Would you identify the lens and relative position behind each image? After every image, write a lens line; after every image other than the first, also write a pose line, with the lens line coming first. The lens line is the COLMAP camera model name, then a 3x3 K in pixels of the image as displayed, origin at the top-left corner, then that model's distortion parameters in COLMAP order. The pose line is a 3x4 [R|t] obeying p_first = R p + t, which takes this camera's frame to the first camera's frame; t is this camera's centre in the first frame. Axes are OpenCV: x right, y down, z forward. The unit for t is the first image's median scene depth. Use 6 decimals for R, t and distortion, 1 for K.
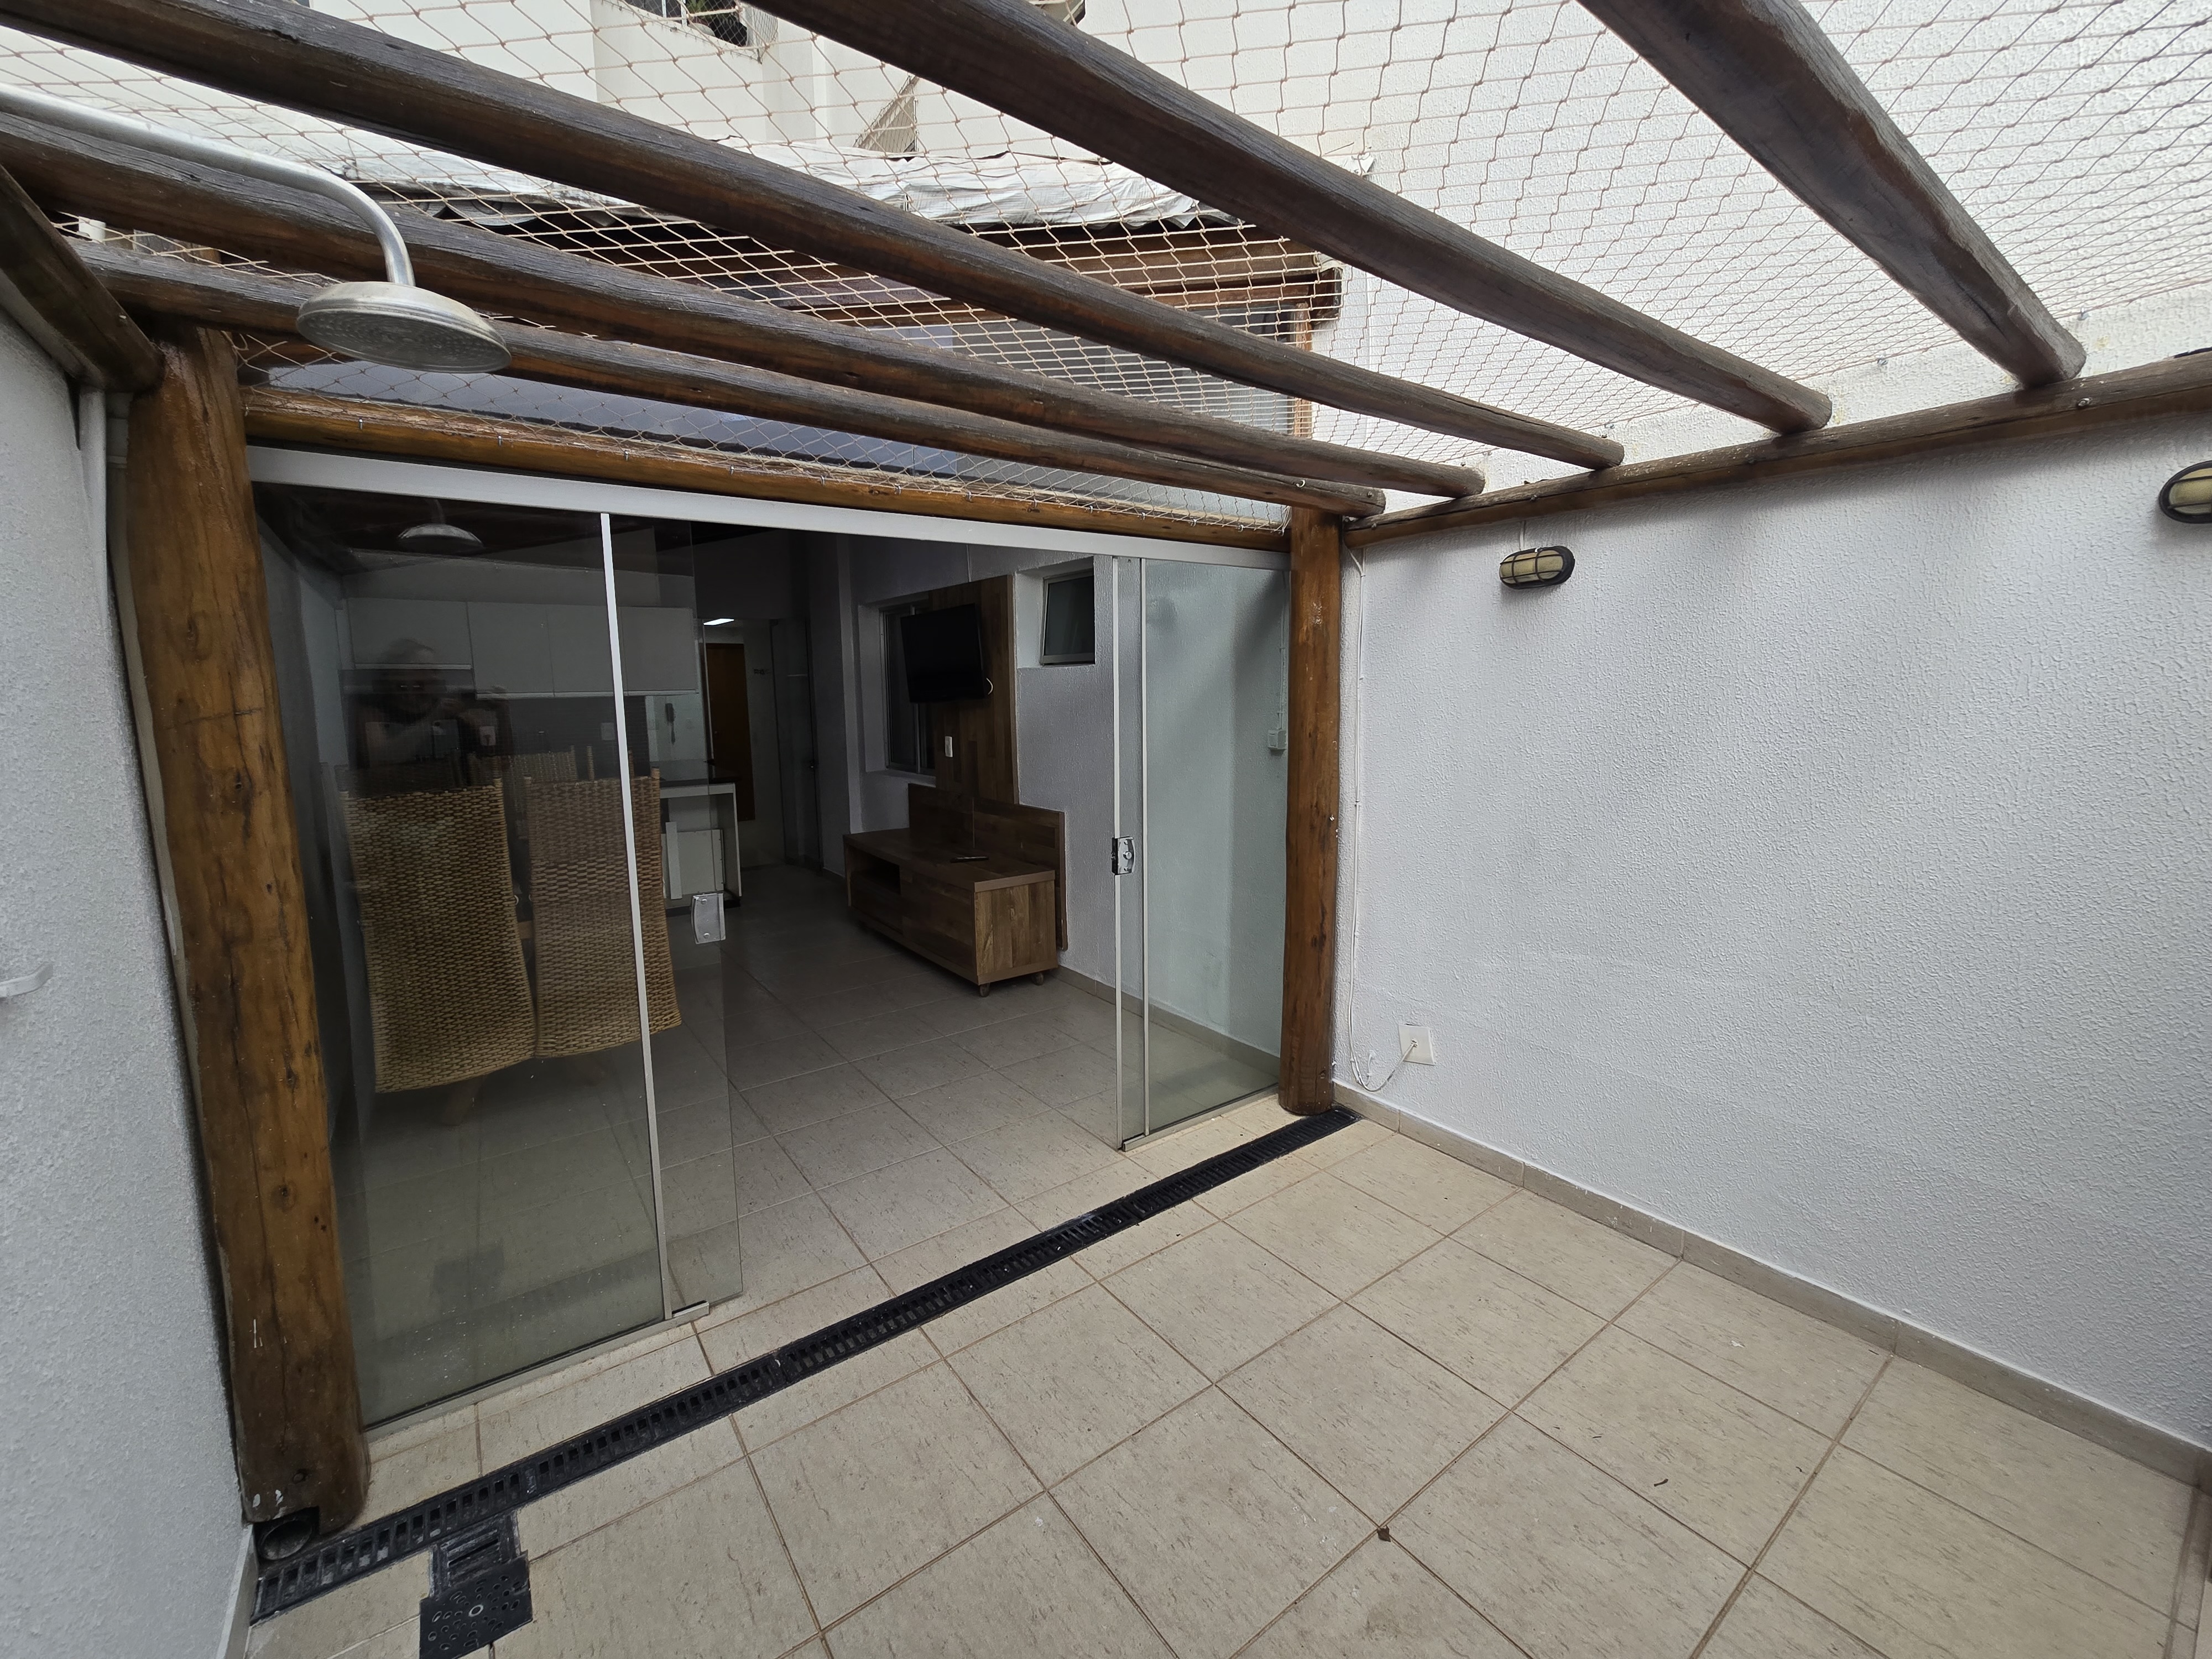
lens RADIAL K [[904.3, 0, 1103.5], [0, 904.3, 800.7], [0, 0, 1]] dist [-0.005520, 0.001330]
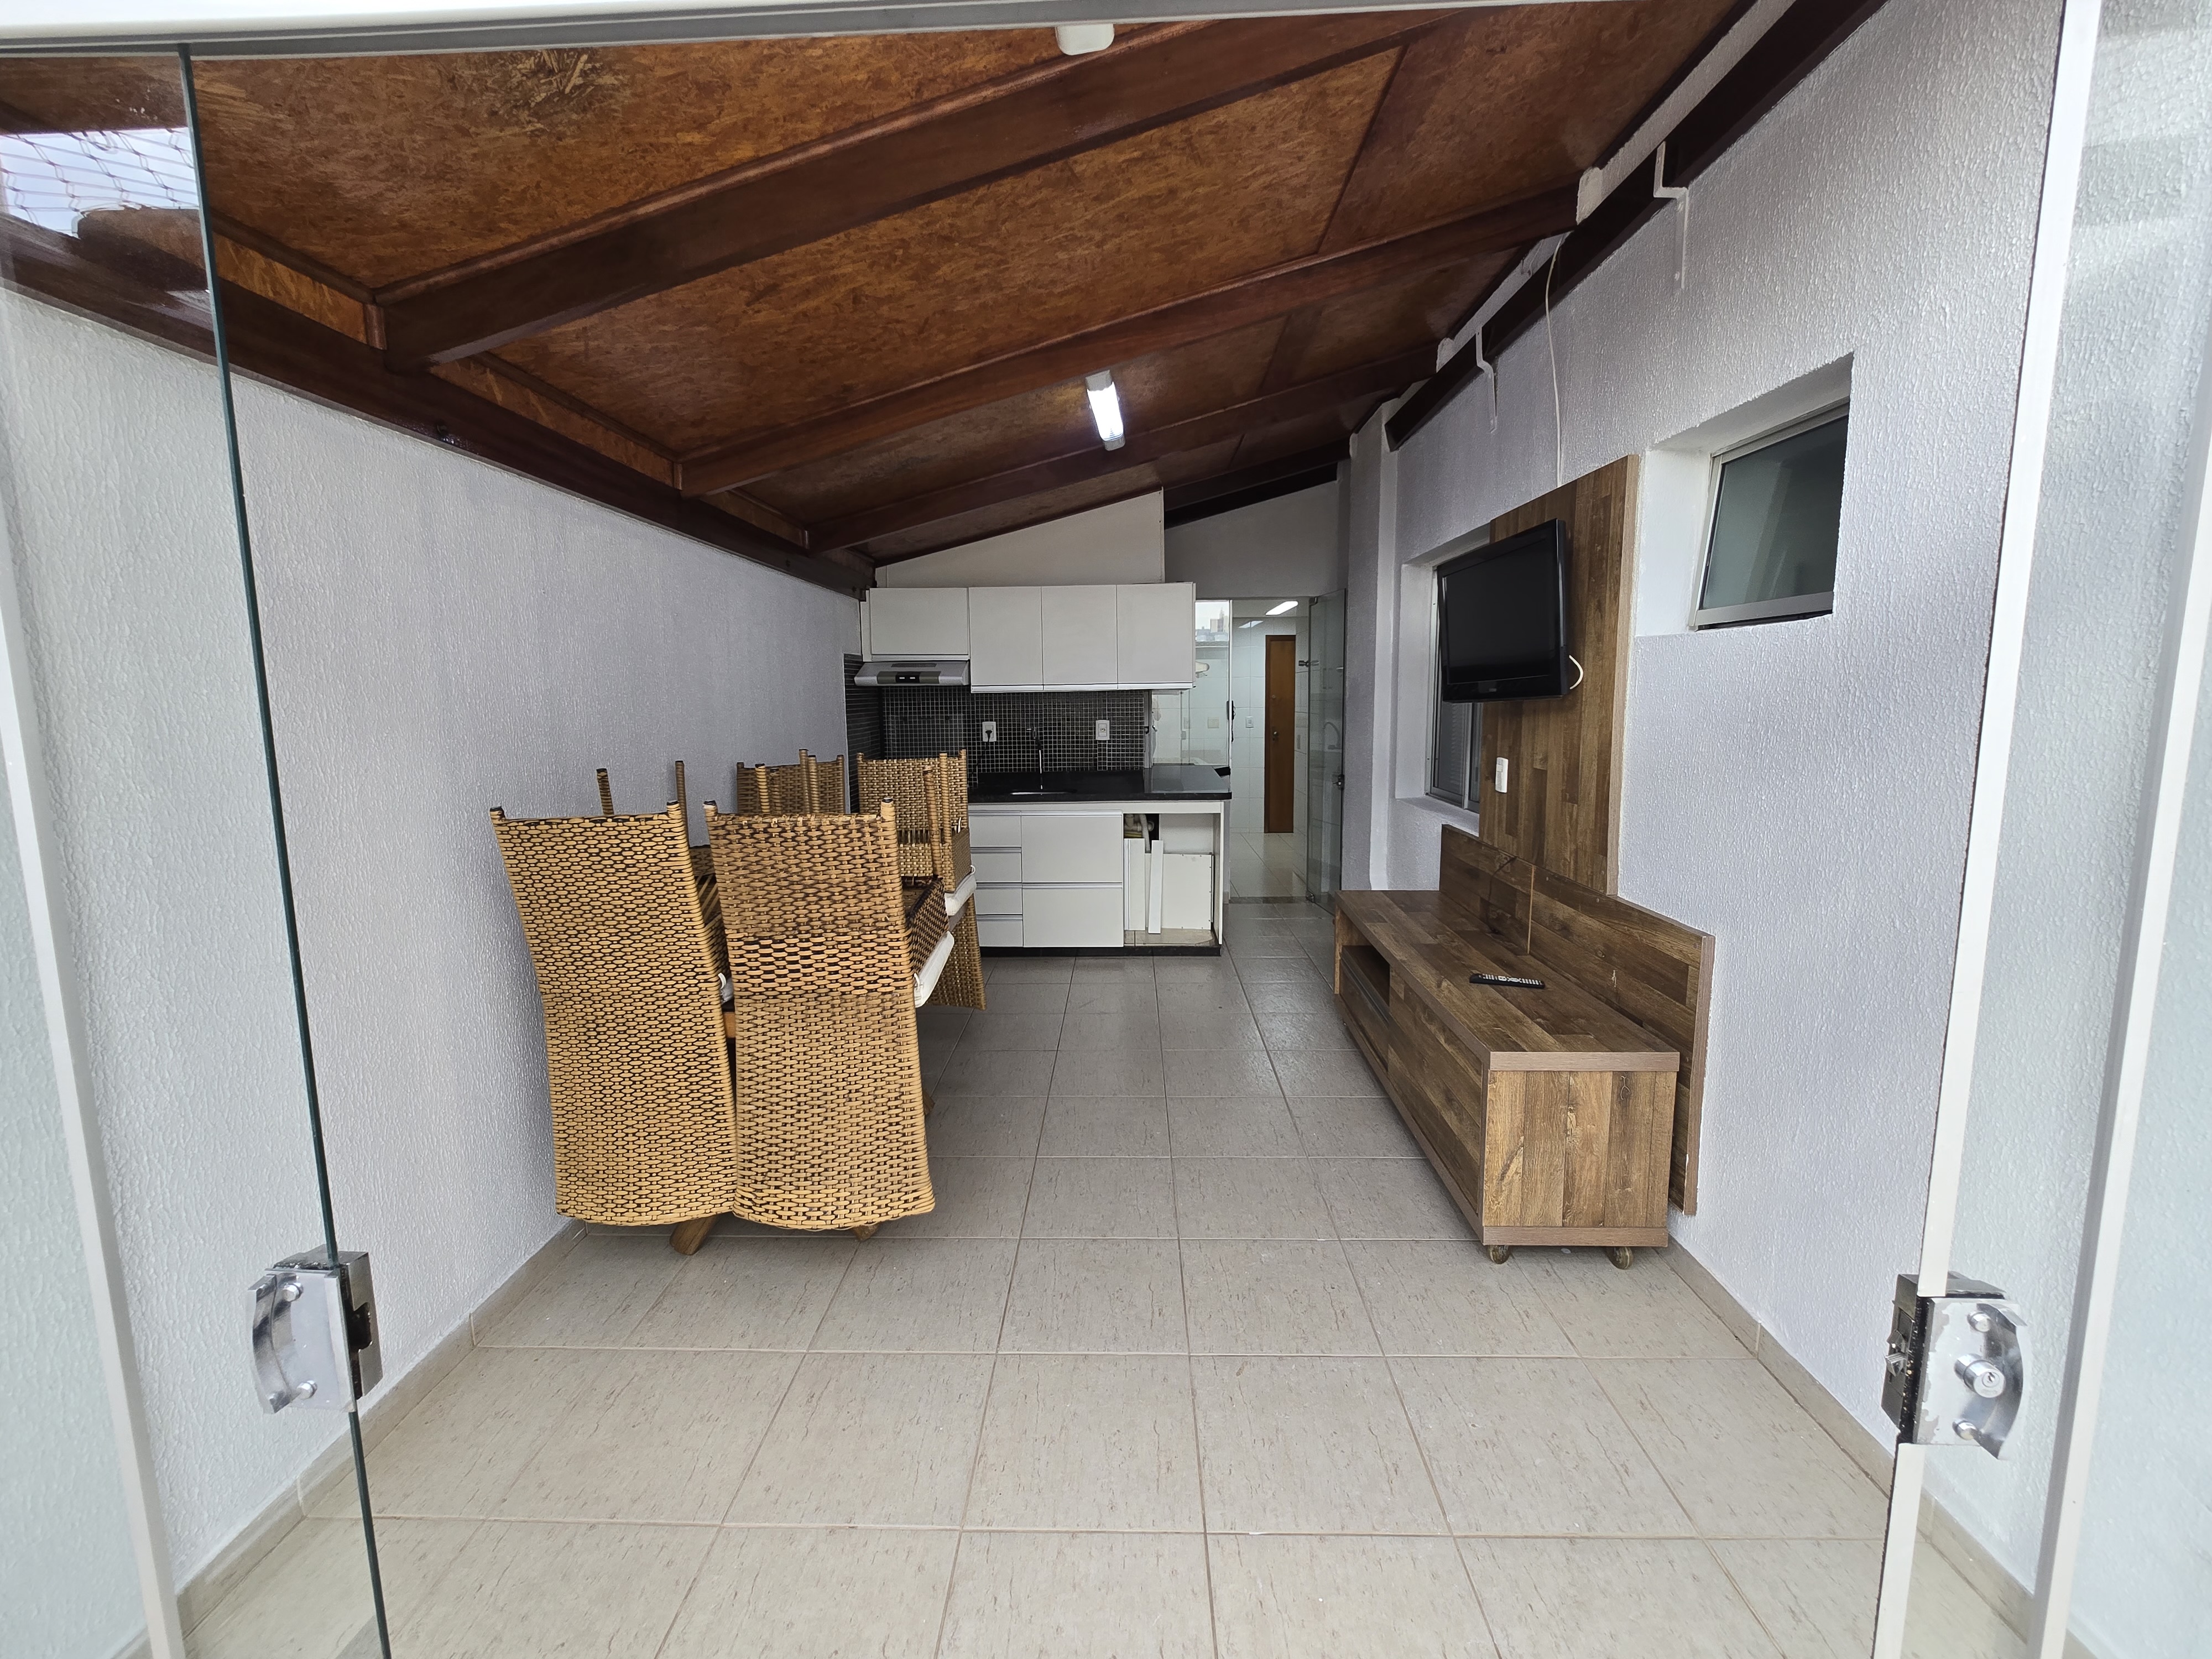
lens RADIAL K [[904.3, 0, 1103.5], [0, 904.3, 800.7], [0, 0, 1]] dist [-0.005520, 0.001330]
pose [[0.787695, 0.078307, -0.611069, -0.012383], [-0.078944, 0.996541, 0.025941, -0.043967], [0.610987, 0.027806, 0.791152, 0.423729]]
